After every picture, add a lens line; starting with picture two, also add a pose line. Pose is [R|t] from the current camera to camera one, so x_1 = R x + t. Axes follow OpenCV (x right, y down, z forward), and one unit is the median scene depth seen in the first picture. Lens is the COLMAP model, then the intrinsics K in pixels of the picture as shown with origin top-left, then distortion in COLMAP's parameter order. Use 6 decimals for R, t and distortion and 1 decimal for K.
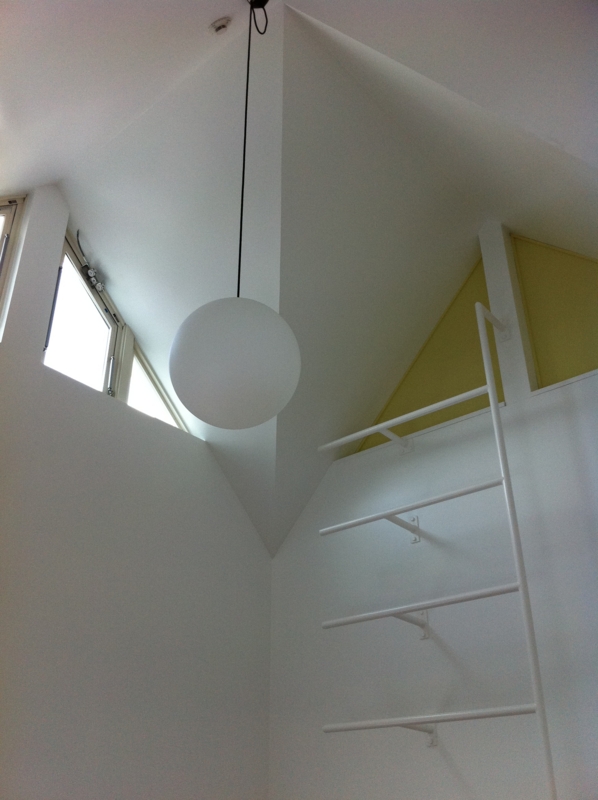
lens RADIAL K [[762.8, 0, 299.0], [0, 762.8, 400.0], [0, 0, 1]] dist [0.180491, -0.558861]
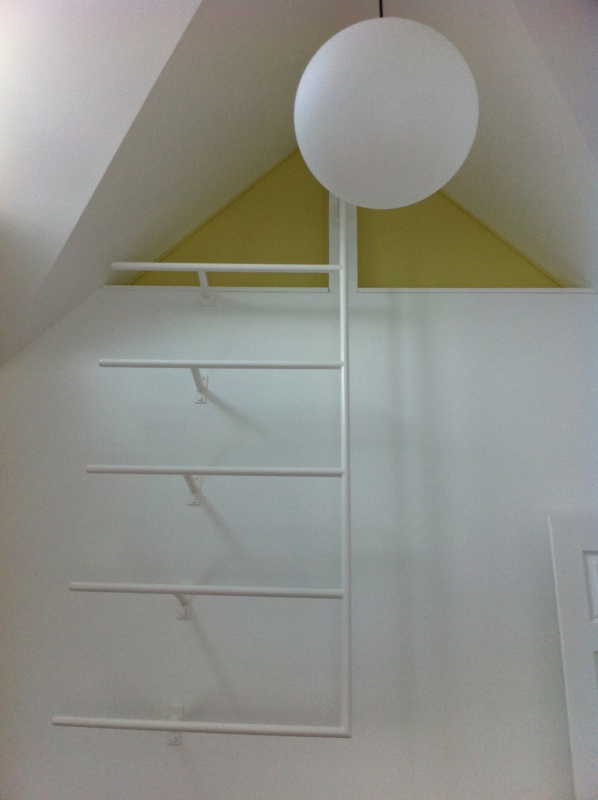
lens RADIAL K [[762.8, 0, 299.0], [0, 762.8, 400.0], [0, 0, 1]] dist [0.180491, -0.558861]
pose [[0.773518, 0.256116, 0.579719, -0.287087], [-0.333023, 0.942504, 0.027961, 0.123159], [-0.539226, -0.214689, 0.814336, 0.221369]]
